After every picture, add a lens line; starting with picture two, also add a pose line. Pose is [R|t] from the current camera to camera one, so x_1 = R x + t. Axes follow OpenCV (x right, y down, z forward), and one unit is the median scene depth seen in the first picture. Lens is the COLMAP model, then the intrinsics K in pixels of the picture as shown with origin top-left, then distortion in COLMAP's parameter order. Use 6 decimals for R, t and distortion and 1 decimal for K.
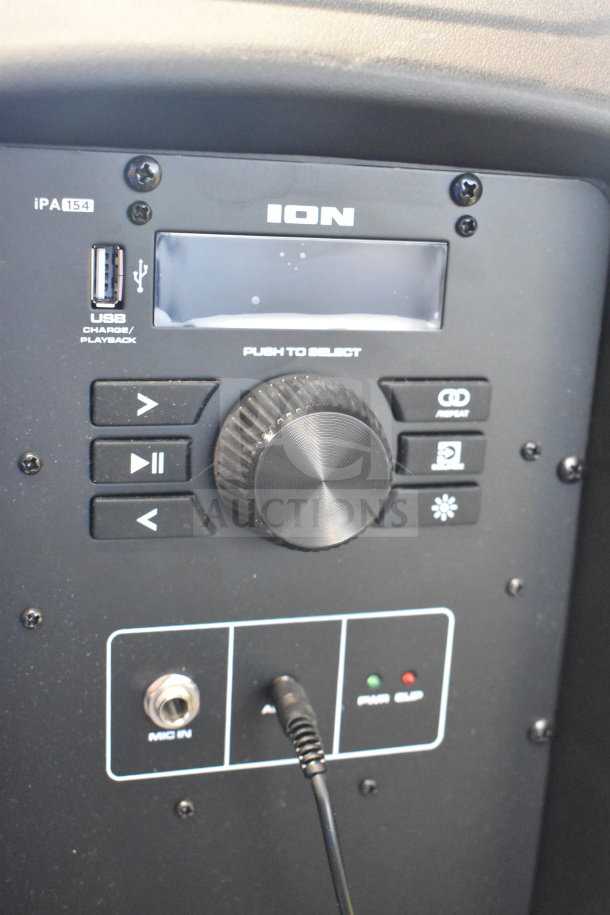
lens RADIAL K [[1126.2, 0, 305.0], [0, 1126.2, 457.5], [0, 0, 1]] dist [-0.007413, -0.005336]
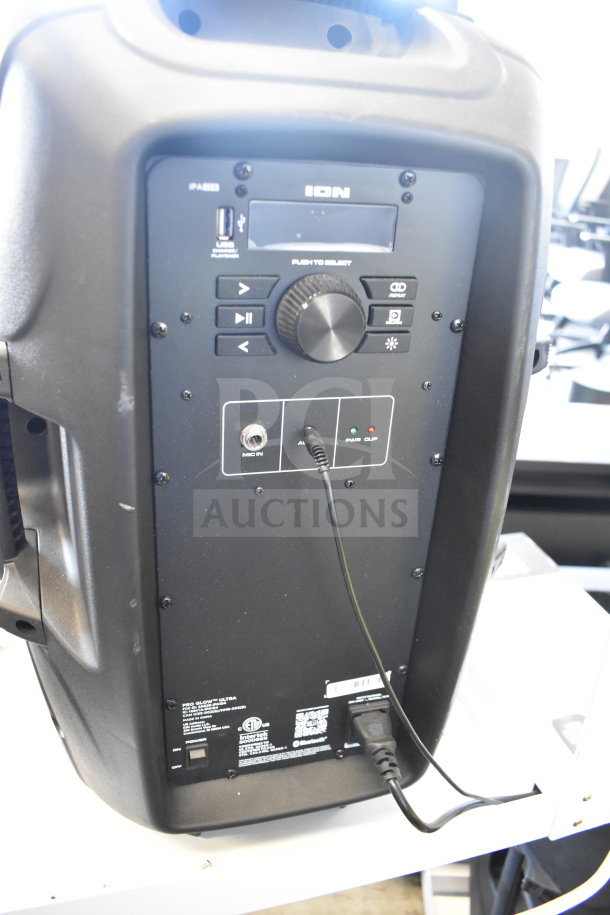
lens RADIAL K [[680.6, 0, 305.0], [0, 680.6, 457.5], [0, 0, 1]] dist [-0.097743, -0.003546]
pose [[0.999761, 0.017878, -0.012617, -0.010722], [-0.014947, 0.979074, 0.202955, 0.001321], [0.015982, -0.202718, 0.979107, -0.227554]]
